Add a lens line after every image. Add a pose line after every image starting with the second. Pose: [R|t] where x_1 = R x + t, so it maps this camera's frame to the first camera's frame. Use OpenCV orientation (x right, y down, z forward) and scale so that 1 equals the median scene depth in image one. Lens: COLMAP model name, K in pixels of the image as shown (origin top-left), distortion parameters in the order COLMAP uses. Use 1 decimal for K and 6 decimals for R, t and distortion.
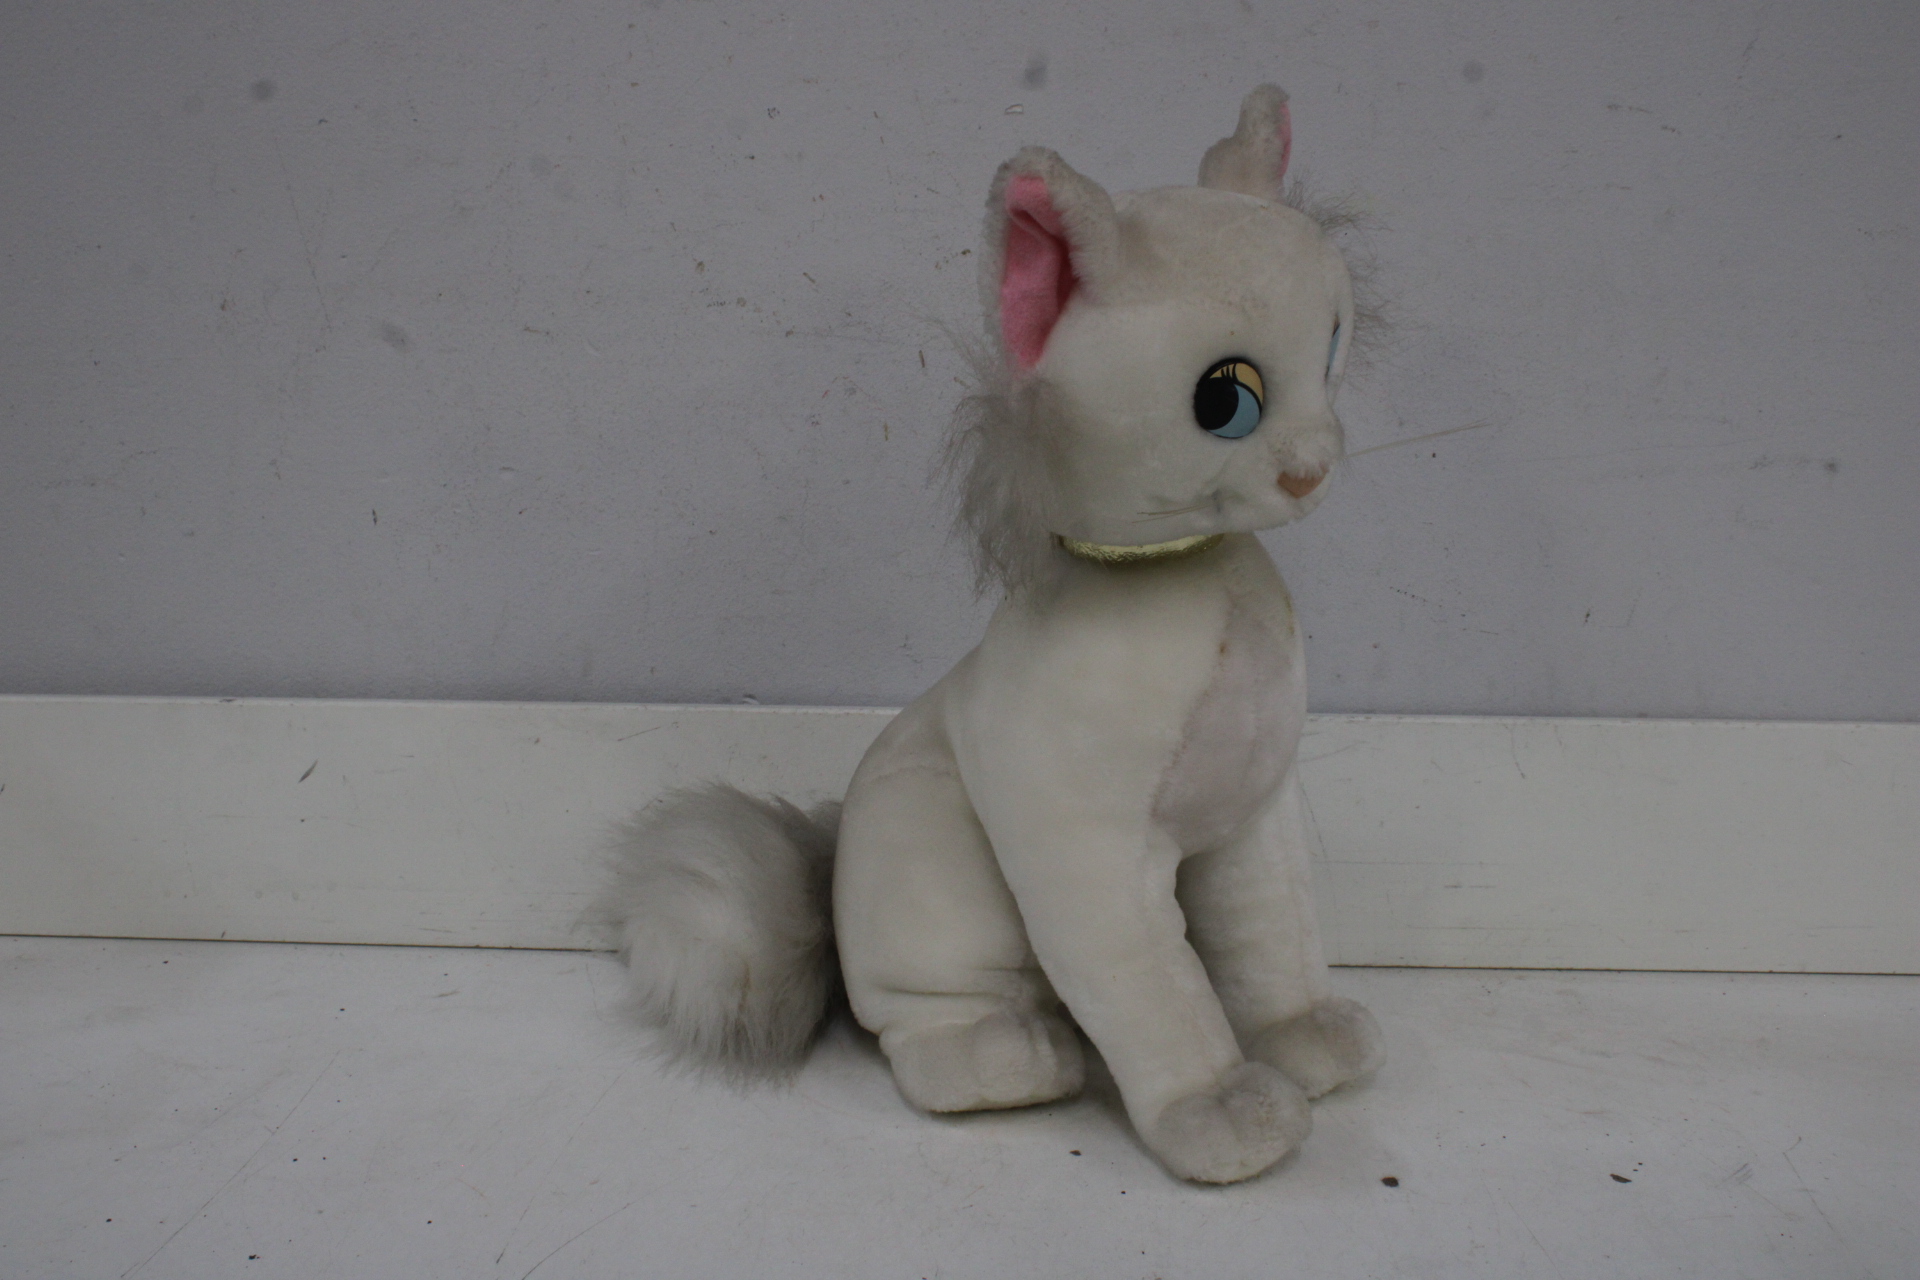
lens RADIAL K [[2106.2, 0, 967.9], [0, 2106.2, 634.3], [0, 0, 1]] dist [-0.127487, 0.178955]
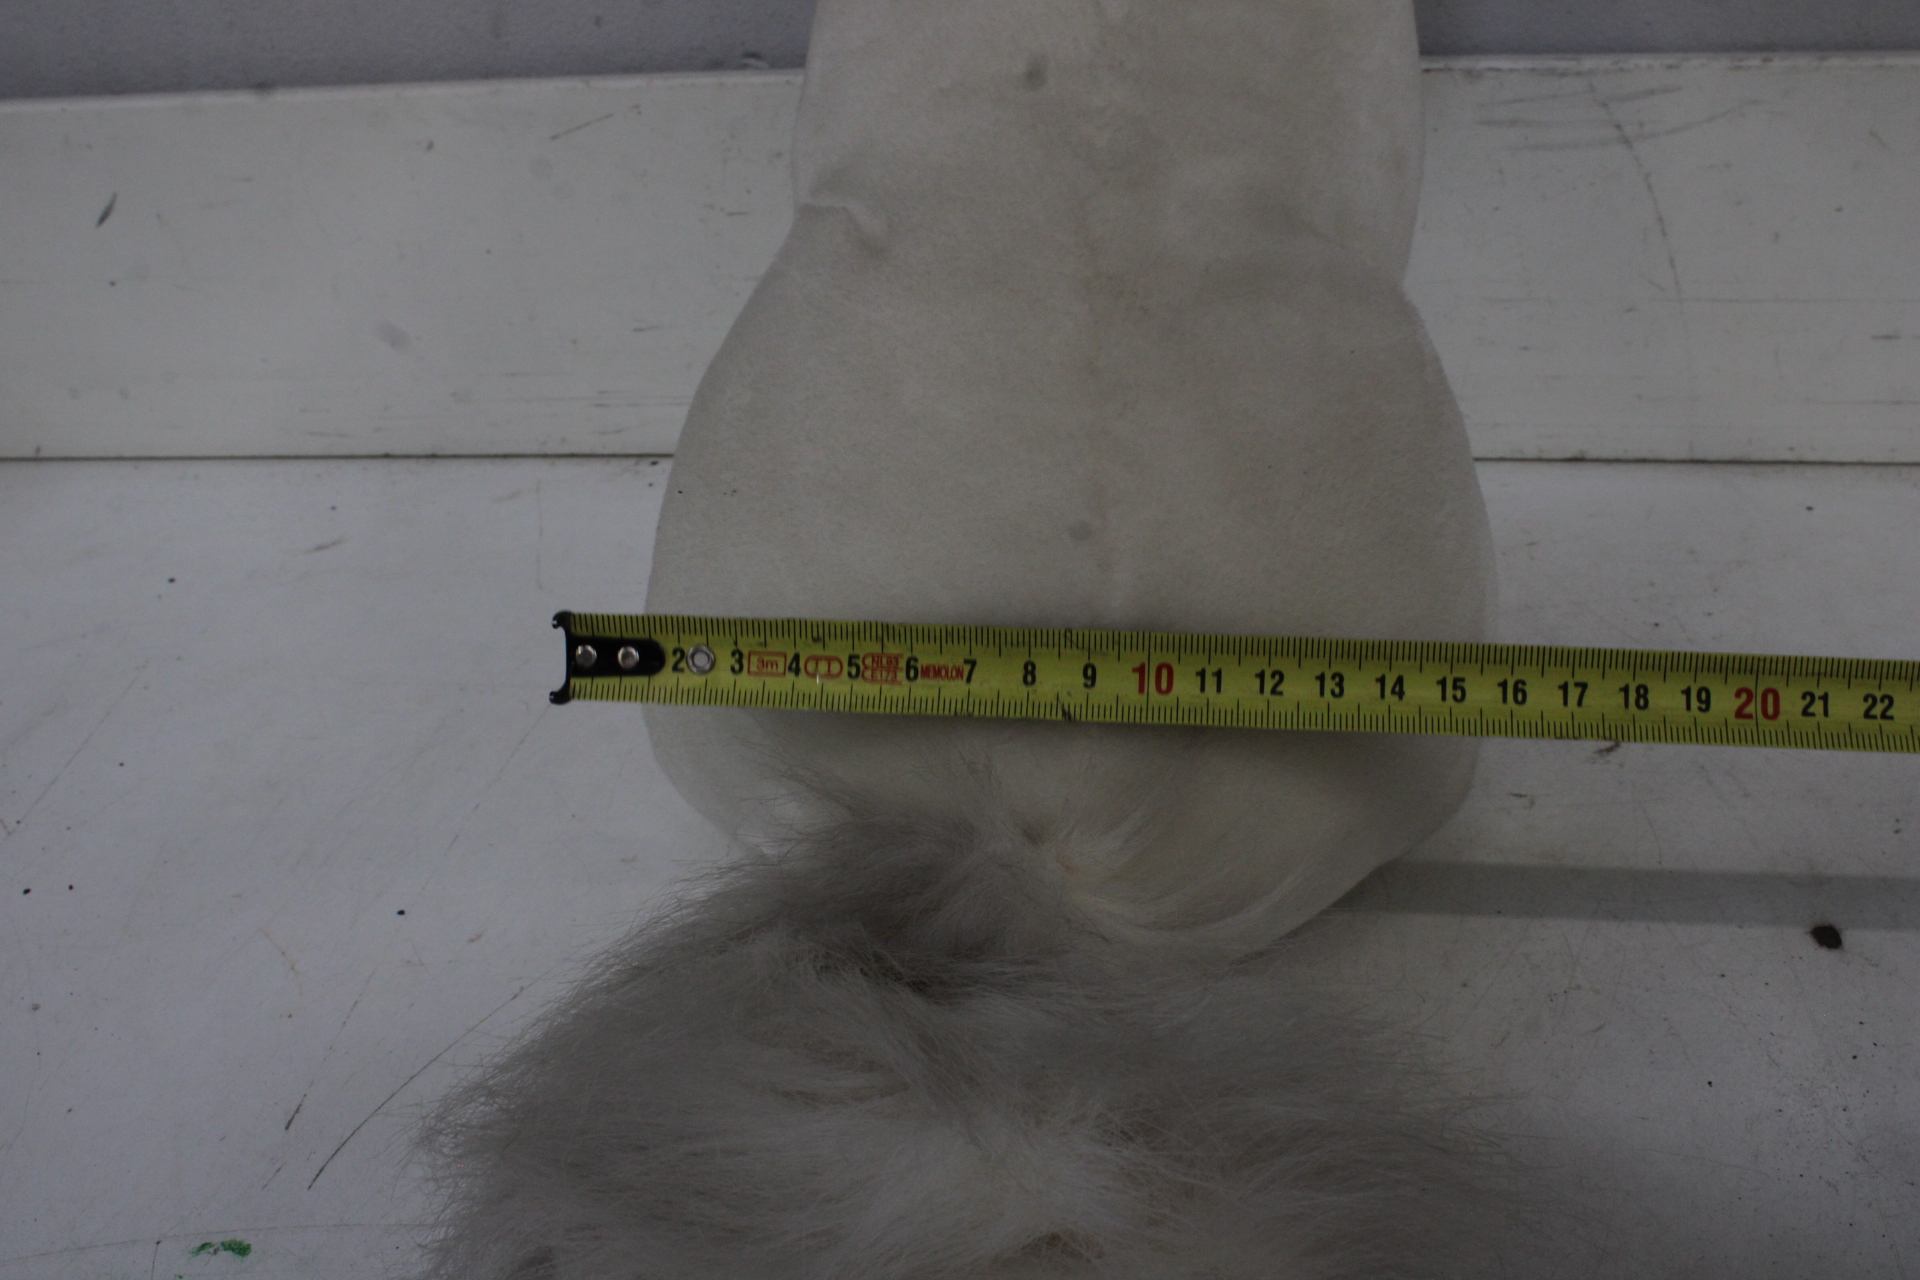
lens RADIAL K [[2023.3, 0, 960.0], [0, 2023.3, 640.0], [0, 0, 1]] dist [-0.118915, 0.121380]
pose [[0.994577, -0.012794, -0.103208, 0.018382], [0.047925, 0.937136, 0.345657, -0.011356], [0.092298, -0.348729, 0.932668, 0.396369]]
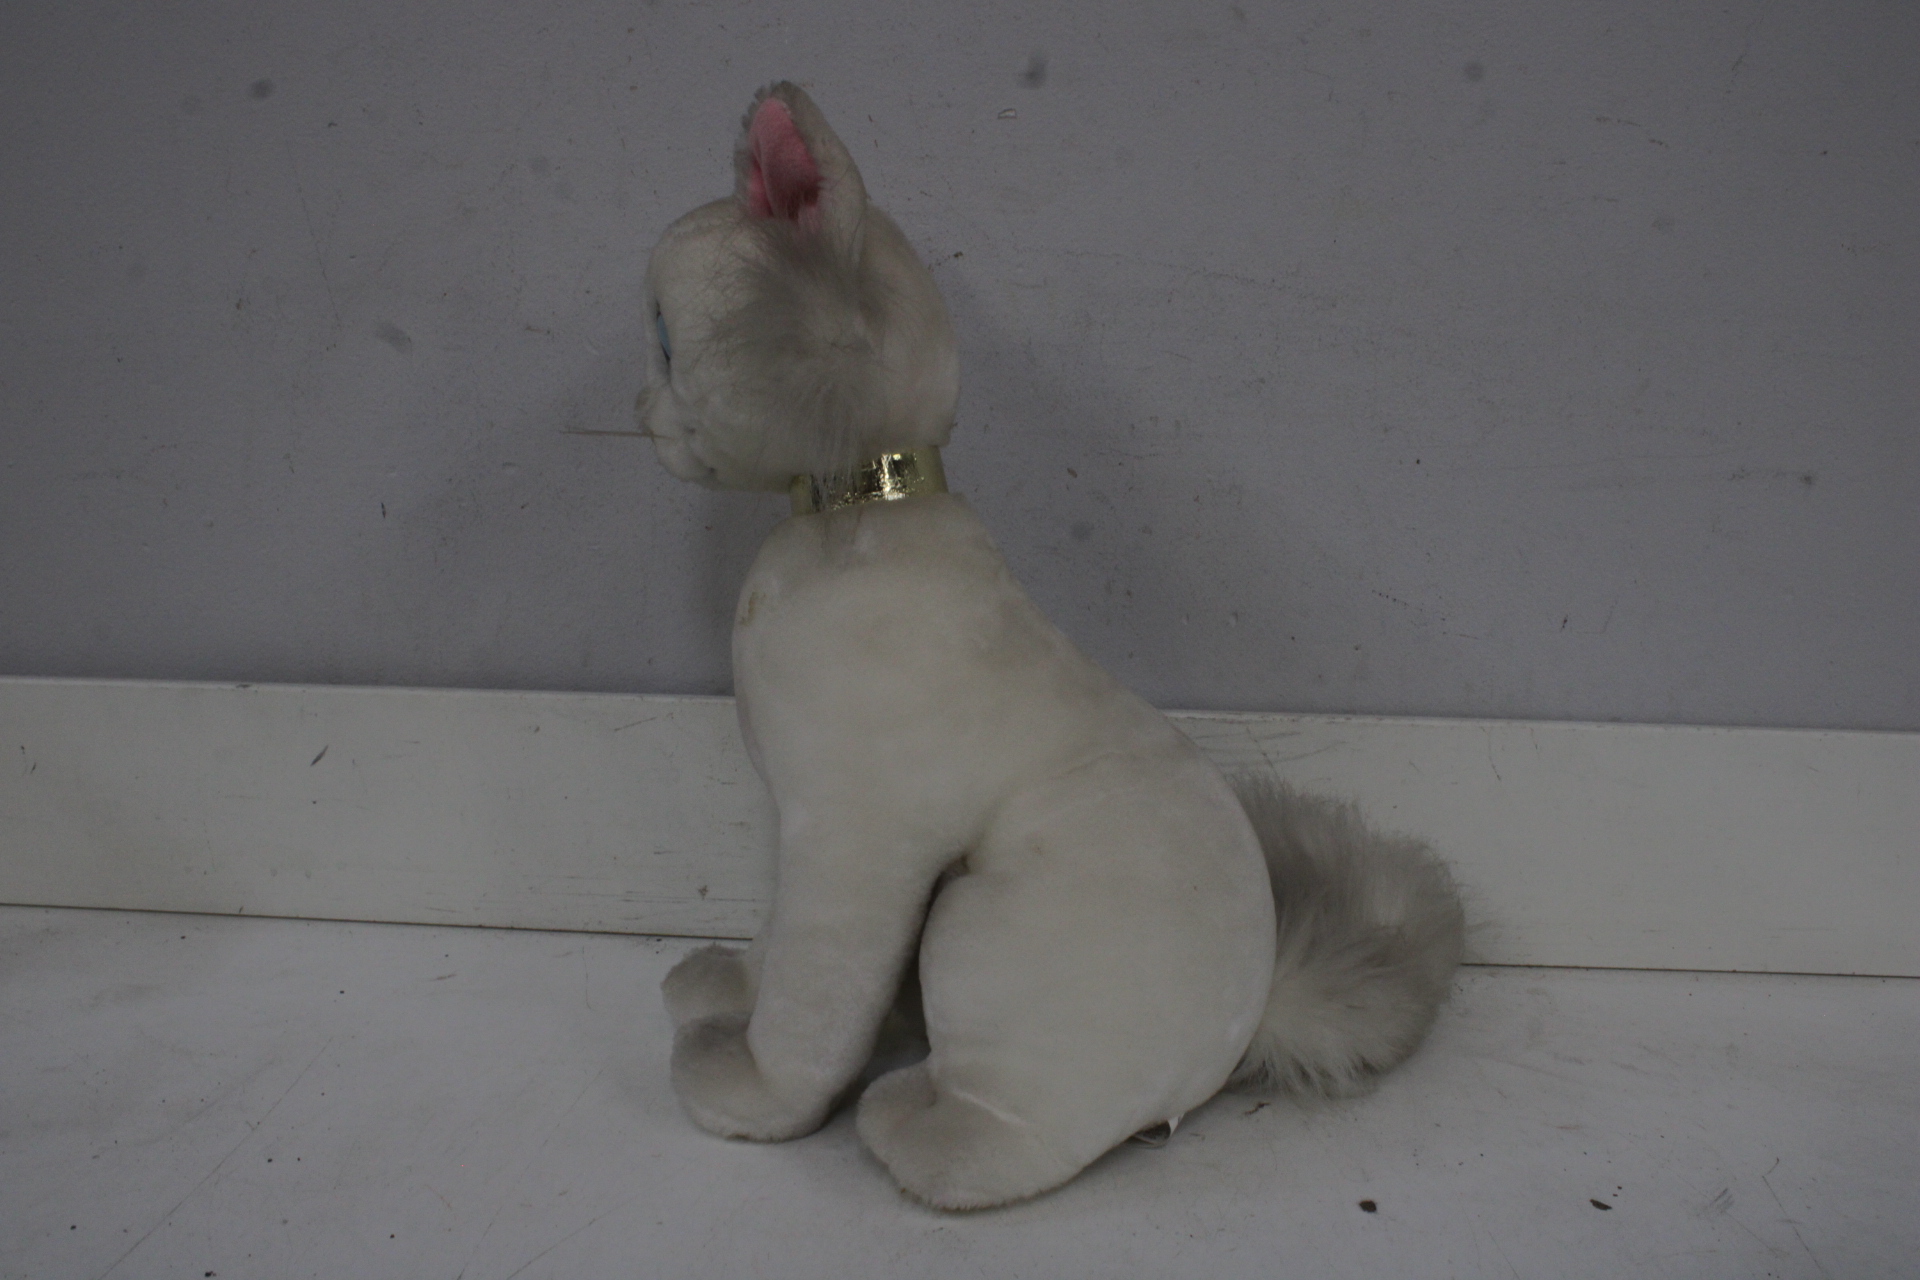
lens RADIAL K [[1757.4, 0, 964.2], [0, 1757.4, 634.3], [0, 0, 1]] dist [-0.164249, 0.167908]
pose [[0.999818, 0.012563, -0.014384, 0.016022], [-0.012182, 0.999579, 0.026326, -0.021399], [0.014709, -0.026146, 0.999550, 0.152790]]
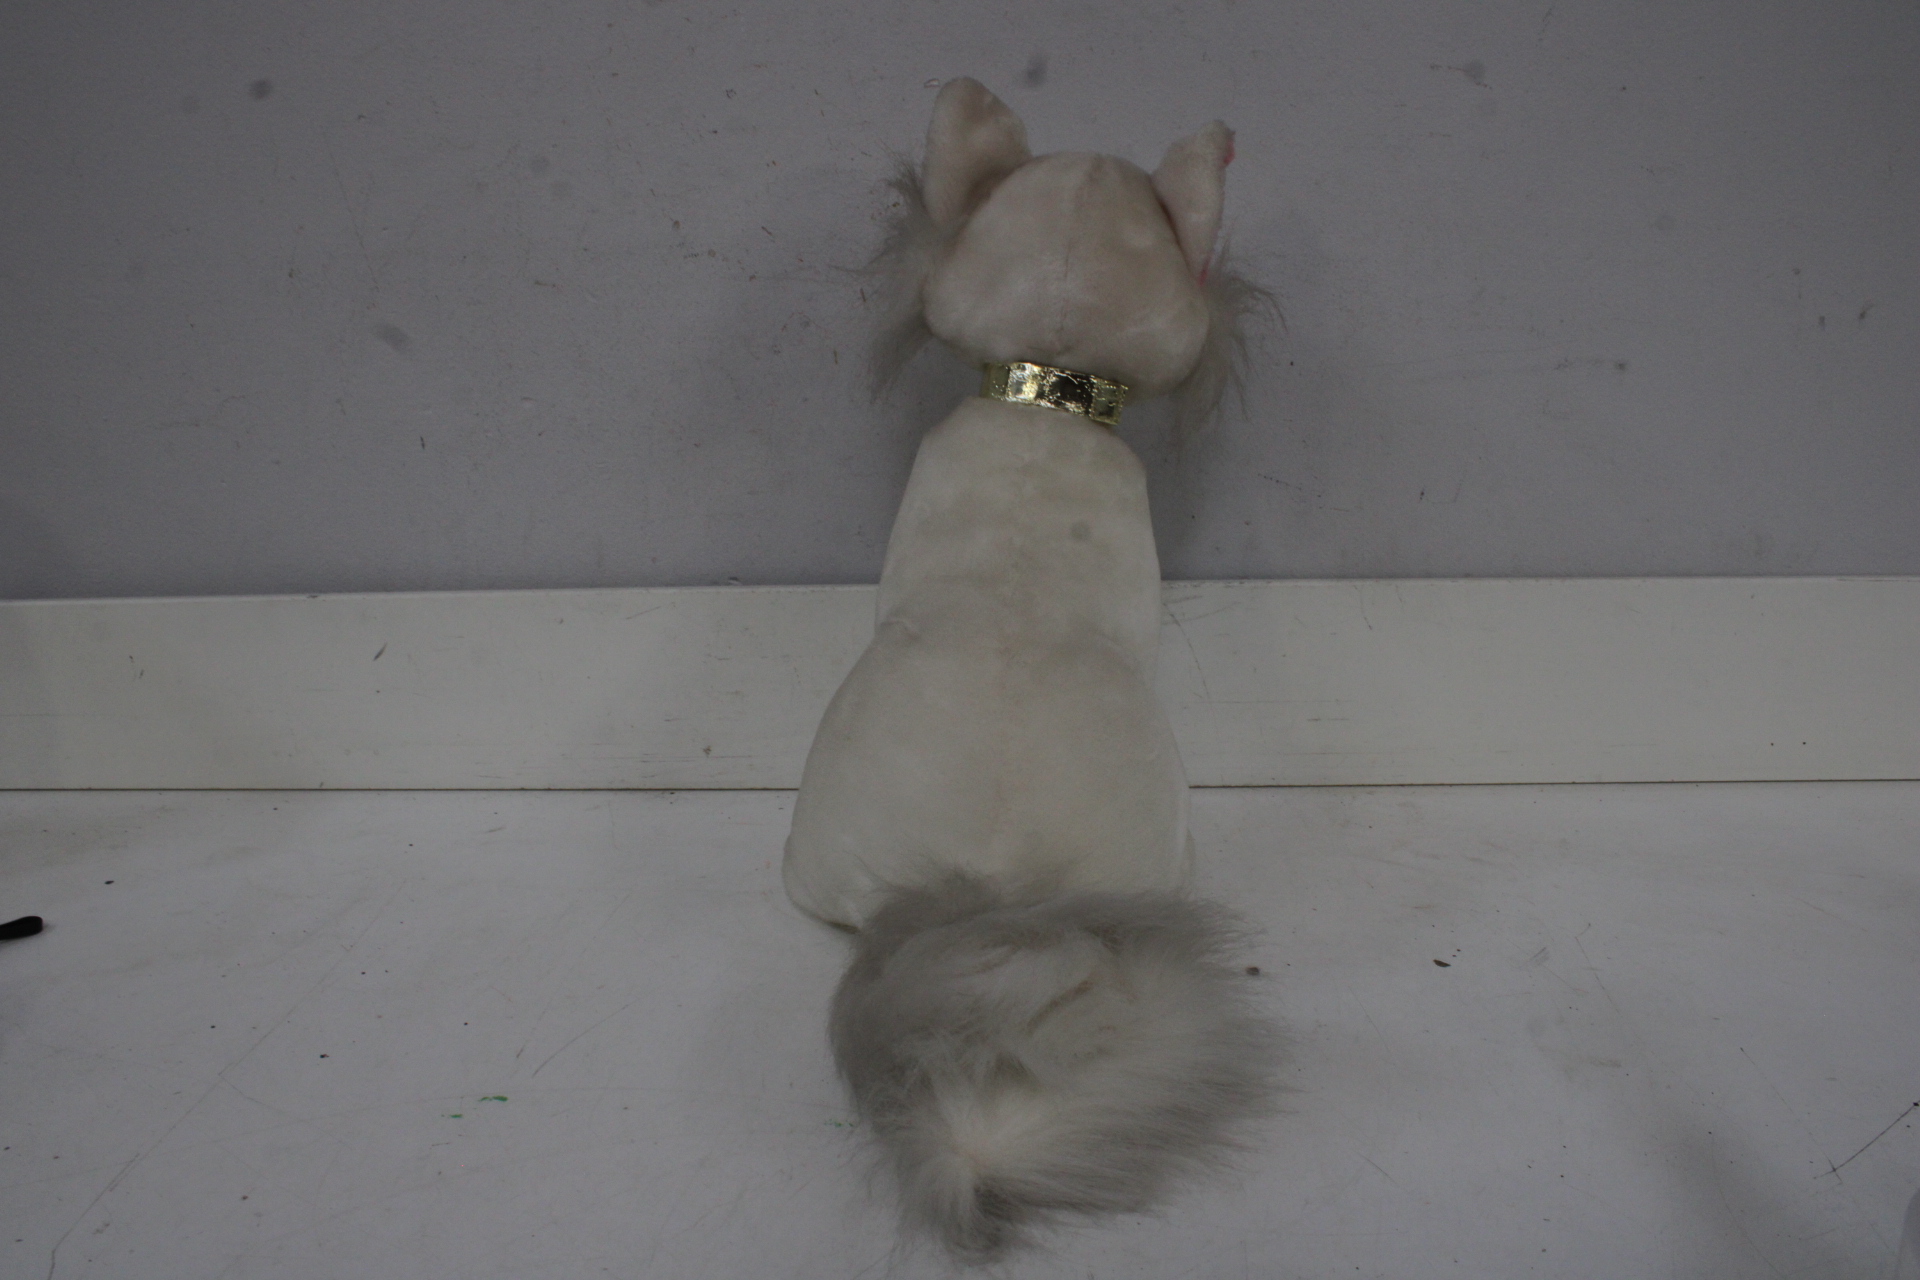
lens RADIAL K [[1644.9, 0, 960.0], [0, 1644.9, 640.0], [0, 0, 1]] dist [-0.174794, 0.171595]
pose [[0.999502, -0.028172, -0.014196, 0.040840], [0.029262, 0.996073, 0.083561, -0.011113], [0.011787, -0.083935, 0.996401, 0.055133]]
